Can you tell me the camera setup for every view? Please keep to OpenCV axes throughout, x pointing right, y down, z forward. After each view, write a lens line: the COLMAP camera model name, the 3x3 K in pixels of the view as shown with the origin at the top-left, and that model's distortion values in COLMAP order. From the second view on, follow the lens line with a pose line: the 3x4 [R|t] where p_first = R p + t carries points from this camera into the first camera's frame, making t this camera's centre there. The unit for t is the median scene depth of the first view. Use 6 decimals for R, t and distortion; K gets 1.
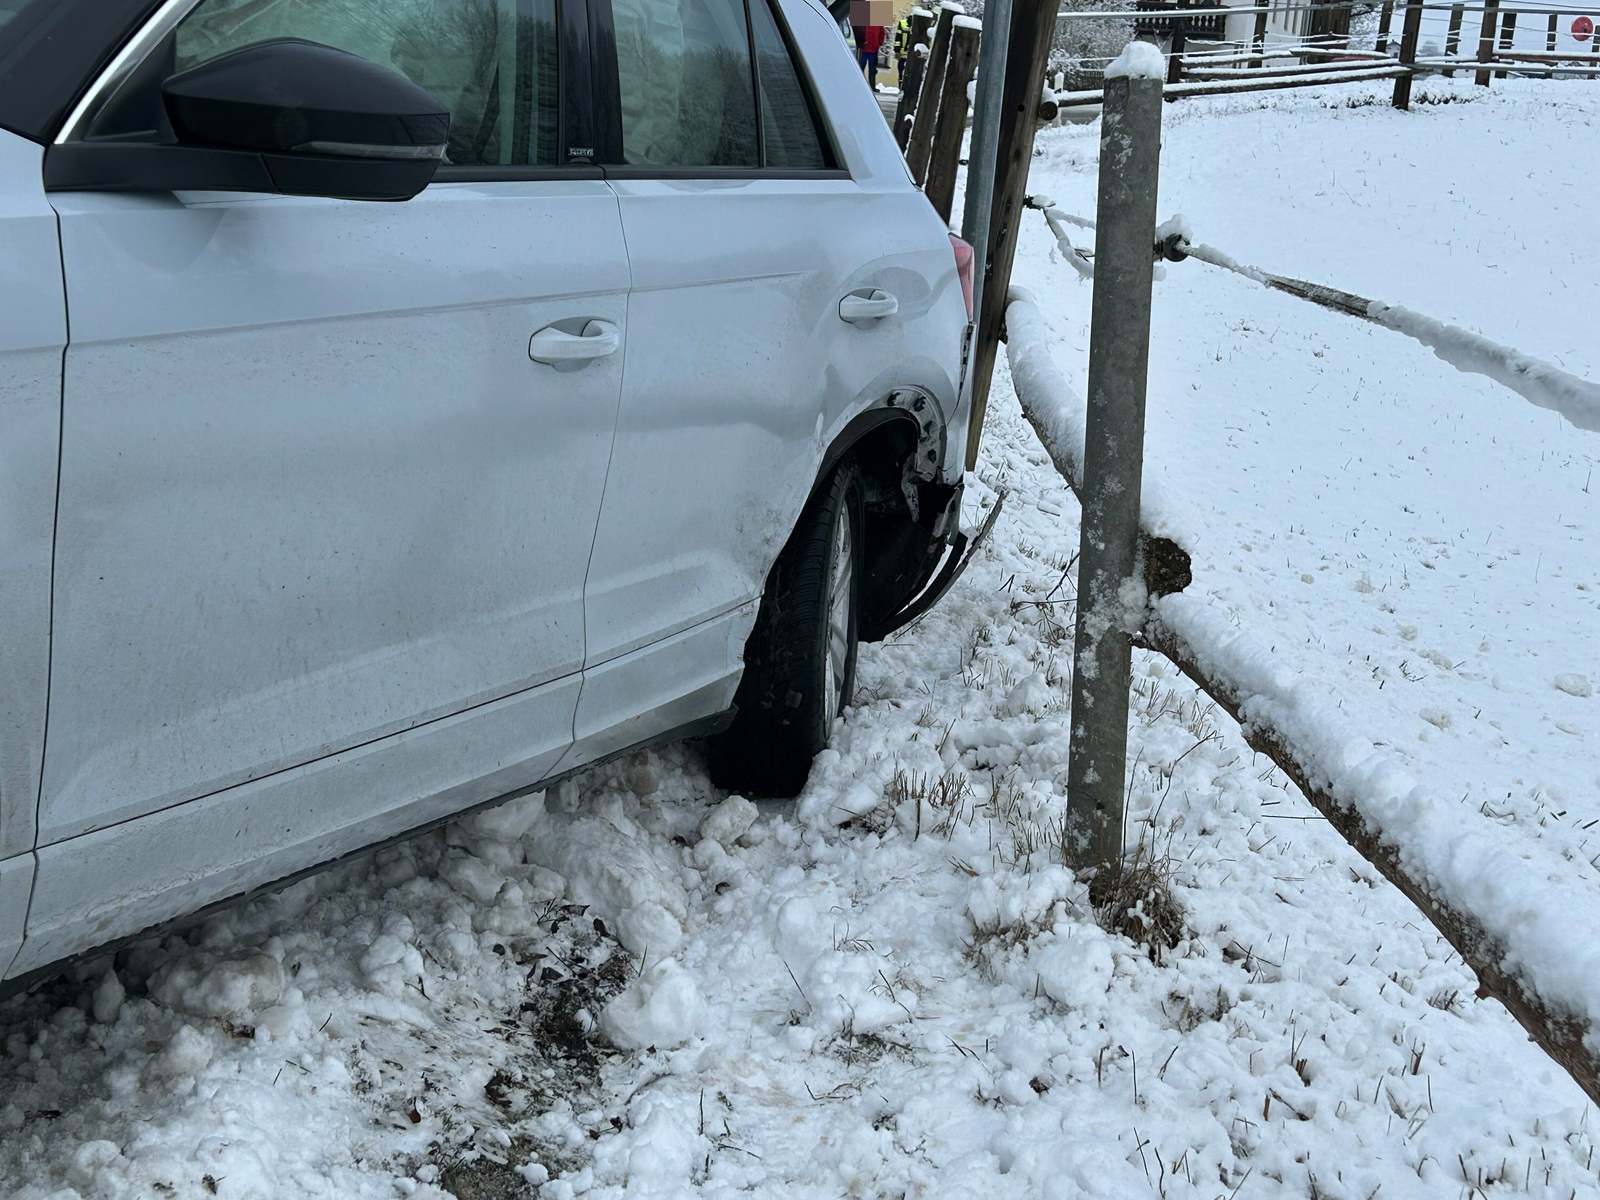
lens RADIAL K [[2422.0, 0, 800.0], [0, 2422.0, 600.0], [0, 0, 1]] dist [0.270263, -1.204737]
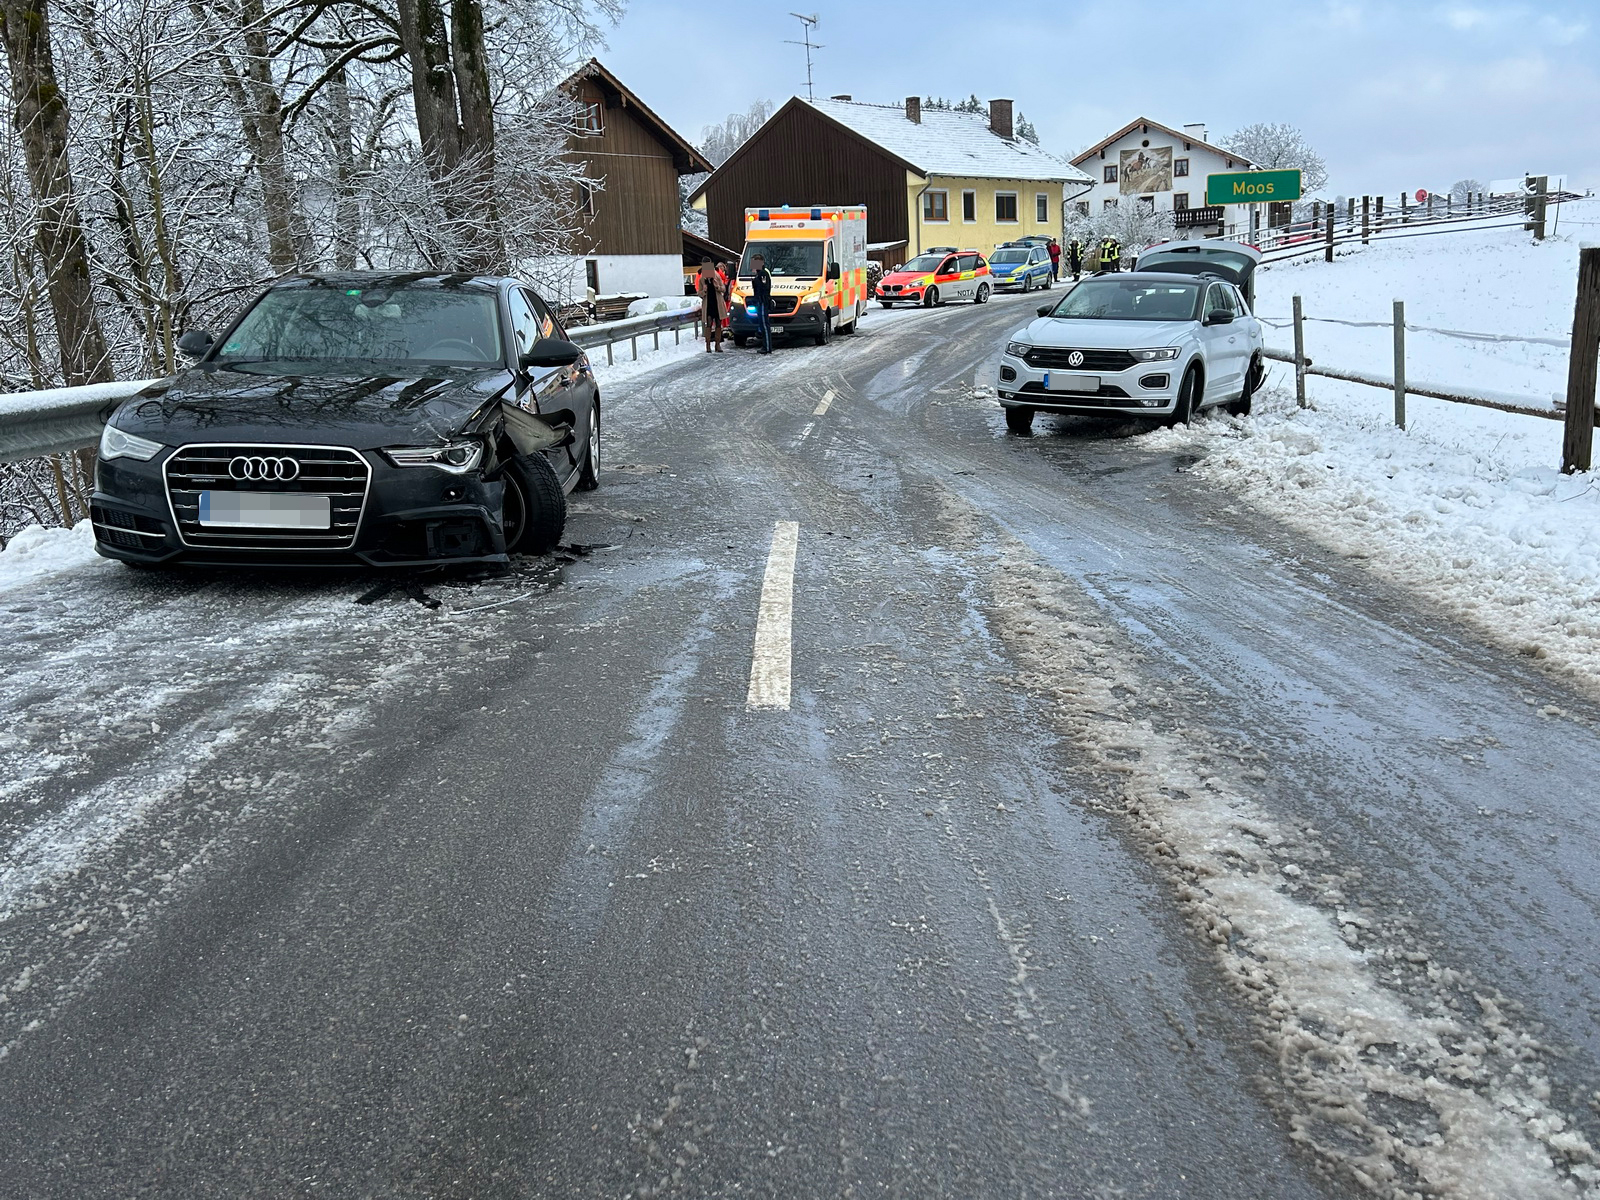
lens RADIAL K [[1494.6, 0, 800.0], [0, 1494.6, 600.0], [0, 0, 1]] dist [0.039574, -0.002312]
pose [[0.985985, -0.116787, -0.119138, -0.925462], [0.116455, 0.993148, -0.009773, 0.577117], [0.119463, -0.004238, 0.992830, -3.758462]]
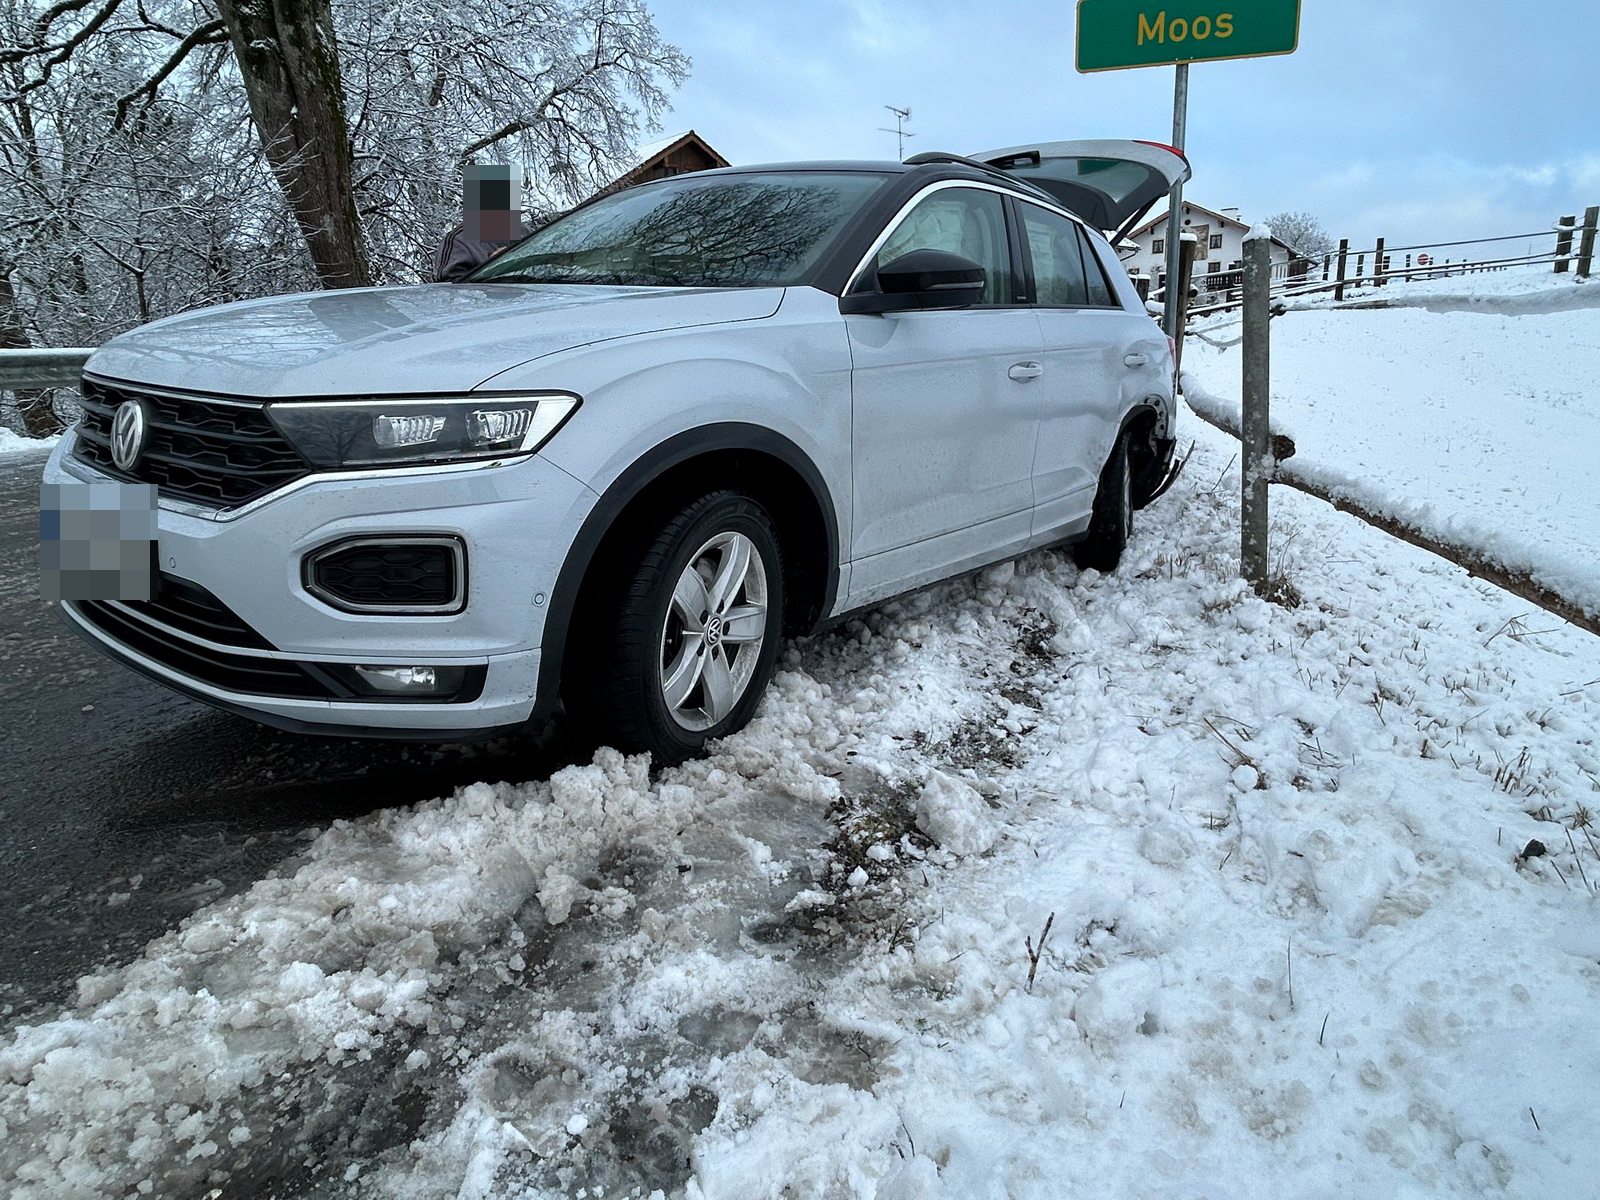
lens RADIAL K [[976.8, 0, 800.0], [0, 976.8, 600.0], [0, 0, 1]] dist [0.025561, -0.047801]
pose [[0.962268, -0.058836, -0.265668, -0.056804], [0.069795, 0.997048, 0.031990, 0.072690], [0.263001, -0.049325, 0.963534, -0.033893]]
